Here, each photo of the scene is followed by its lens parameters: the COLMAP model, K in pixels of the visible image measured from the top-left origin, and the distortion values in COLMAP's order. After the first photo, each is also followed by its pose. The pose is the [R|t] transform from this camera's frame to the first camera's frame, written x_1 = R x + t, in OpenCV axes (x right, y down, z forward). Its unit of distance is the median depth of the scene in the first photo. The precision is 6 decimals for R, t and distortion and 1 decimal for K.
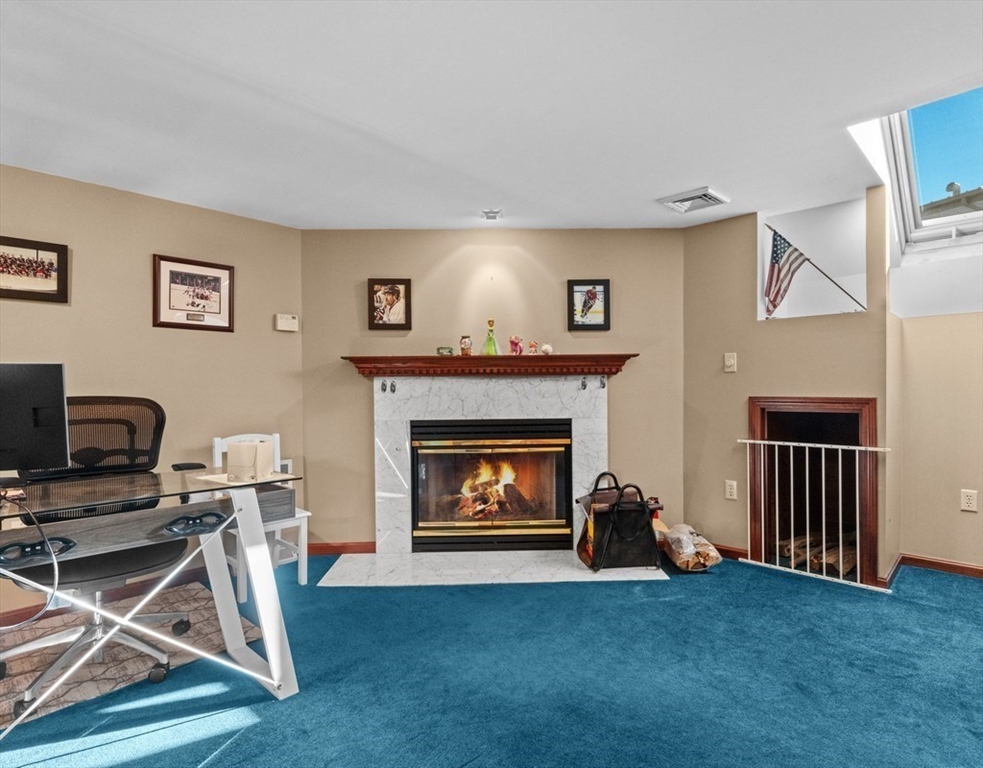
lens RADIAL K [[533.7, 0, 491.5], [0, 533.7, 384.0], [0, 0, 1]] dist [0.000619, 0.000176]
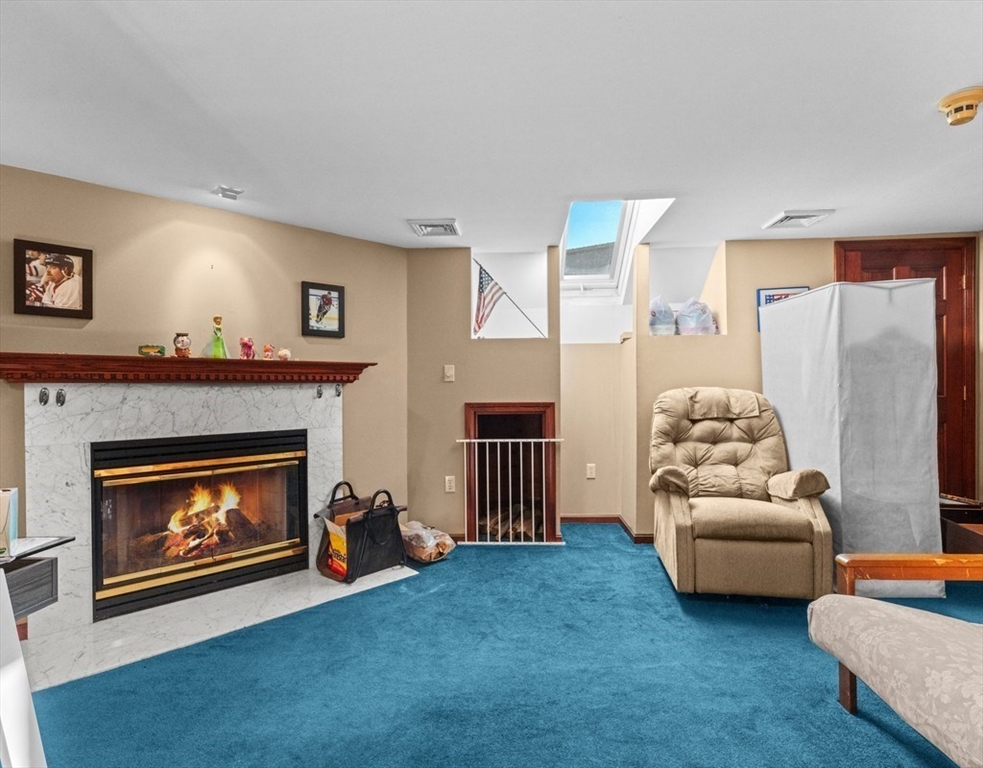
lens RADIAL K [[523.1, 0, 491.5], [0, 523.1, 384.0], [0, 0, 1]] dist [-0.001211, -0.000027]
pose [[0.741852, 0.007739, 0.670519, -0.227821], [0.000444, 0.999928, -0.012033, -0.003380], [-0.670563, 0.009224, 0.741795, 0.097049]]
